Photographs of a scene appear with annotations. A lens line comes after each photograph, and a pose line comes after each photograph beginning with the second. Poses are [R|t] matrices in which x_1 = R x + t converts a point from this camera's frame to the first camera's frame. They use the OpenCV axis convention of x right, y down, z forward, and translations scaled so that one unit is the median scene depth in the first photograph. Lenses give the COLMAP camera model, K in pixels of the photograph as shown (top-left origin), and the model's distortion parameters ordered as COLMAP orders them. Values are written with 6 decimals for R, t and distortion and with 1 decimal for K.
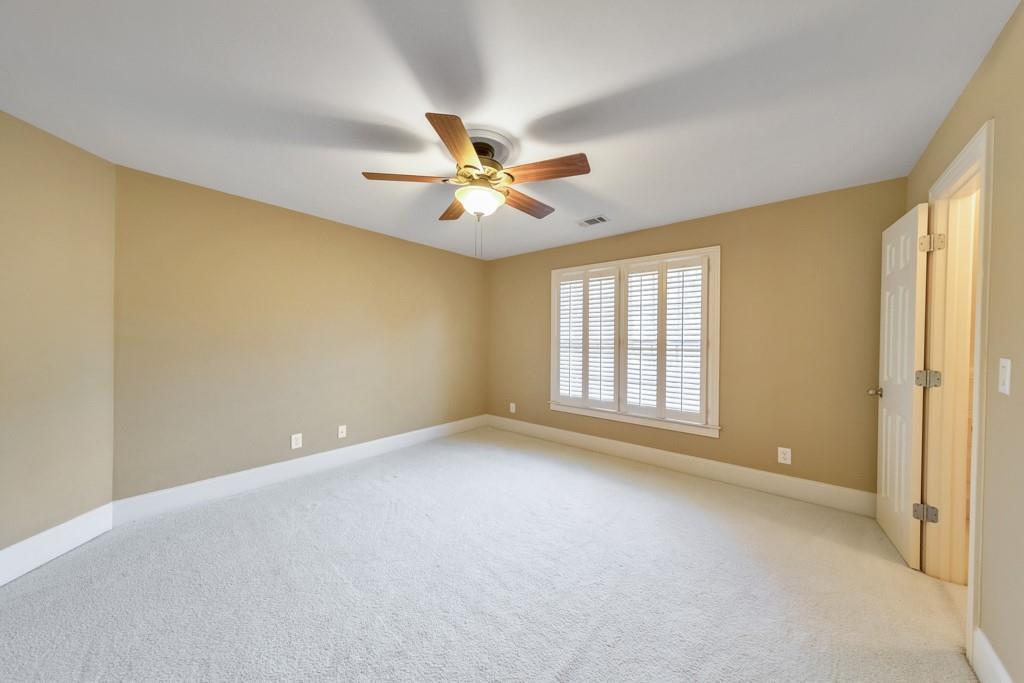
lens RADIAL K [[347.0, 0, 511.1], [0, 347.0, 341.2], [0, 0, 1]] dist [0.008145, 0.000050]
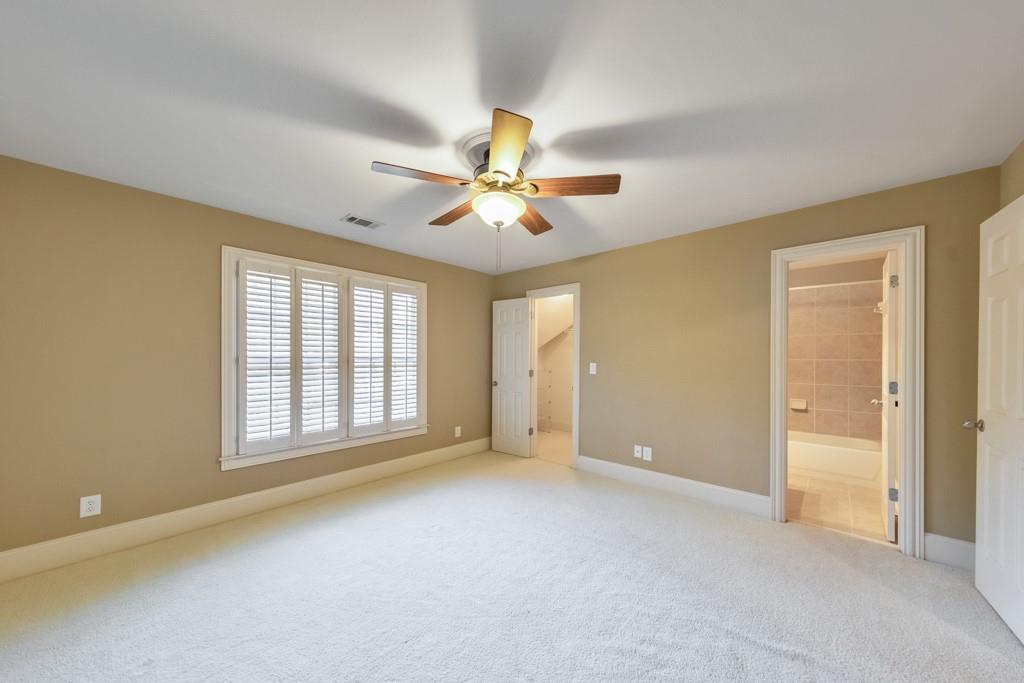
lens RADIAL K [[347.0, 0, 531.6], [0, 347.0, 358.0], [0, 0, 1]] dist [0.008145, 0.000050]
pose [[0.007855, -0.009020, 0.999928, -0.587518], [0.004846, 0.999948, 0.008982, -0.007867], [-0.999957, 0.004775, 0.007899, 0.522652]]
